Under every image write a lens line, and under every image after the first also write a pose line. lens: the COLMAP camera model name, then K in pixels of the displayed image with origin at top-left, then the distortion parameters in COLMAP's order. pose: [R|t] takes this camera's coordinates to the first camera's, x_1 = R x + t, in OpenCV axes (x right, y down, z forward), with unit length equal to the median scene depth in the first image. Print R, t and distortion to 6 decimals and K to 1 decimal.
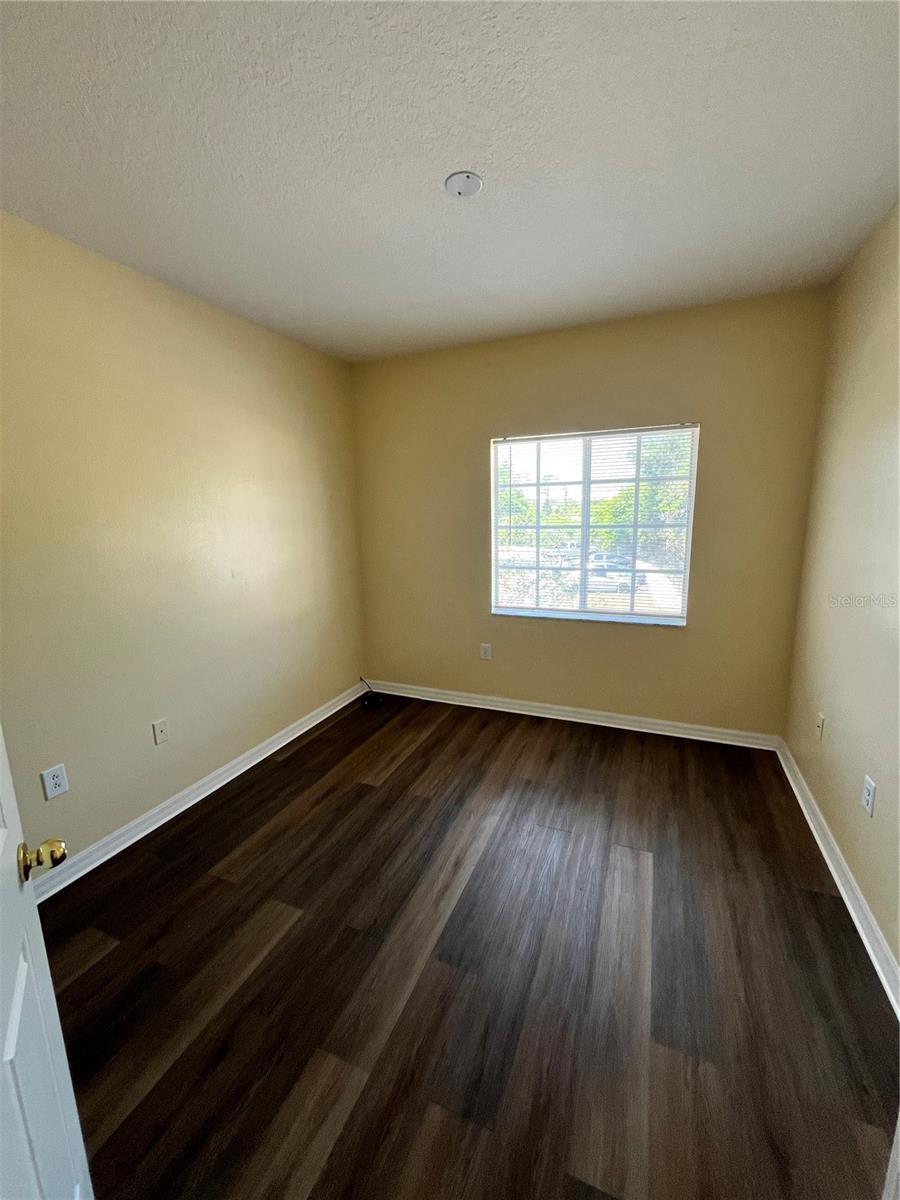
lens RADIAL K [[474.4, 0, 450.0], [0, 474.4, 600.0], [0, 0, 1]] dist [-0.000295, -0.000011]
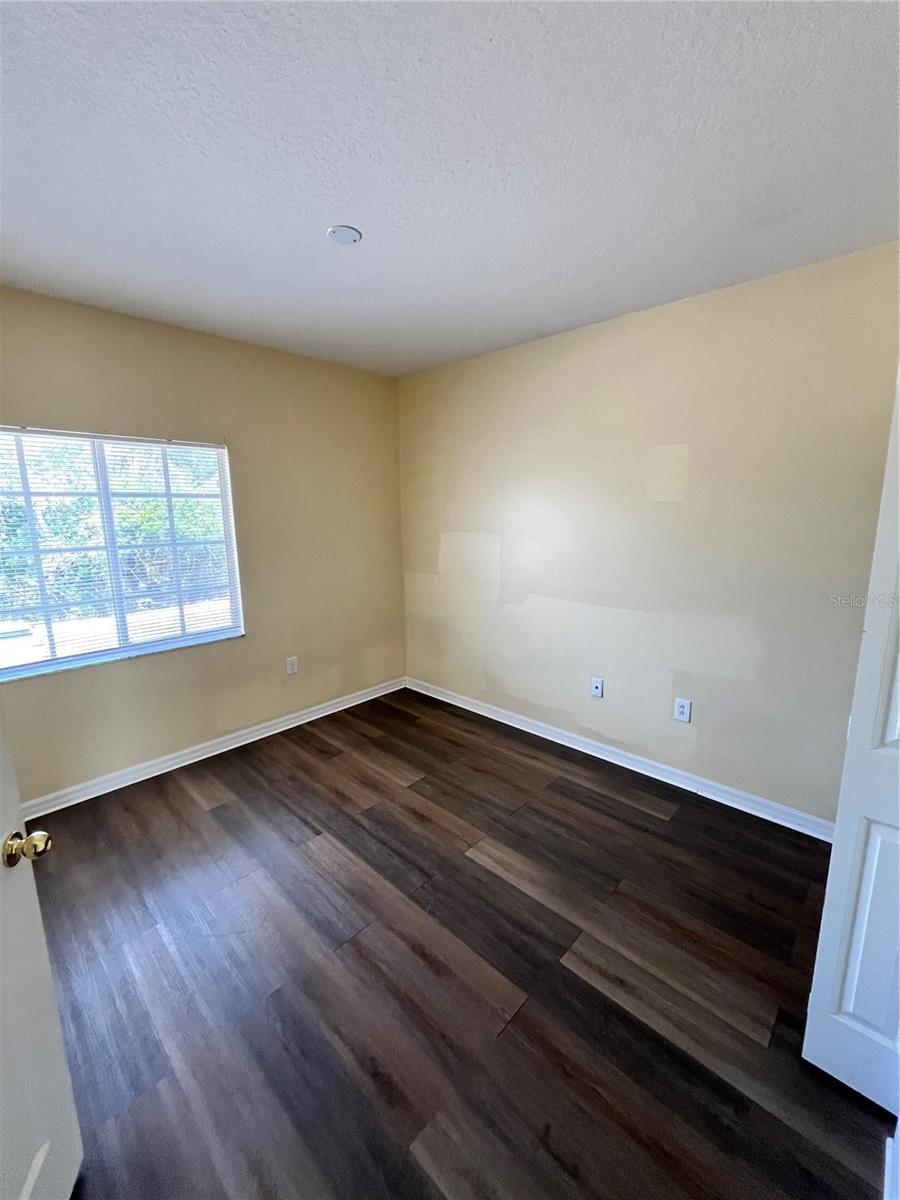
lens RADIAL K [[489.3, 0, 450.0], [0, 489.3, 600.0], [0, 0, 1]] dist [0.000018, -0.000007]
pose [[0.350453, -0.147741, 0.924854, -0.347918], [0.193895, 0.977532, 0.082684, -0.021325], [-0.916290, 0.150348, 0.371226, 0.160997]]
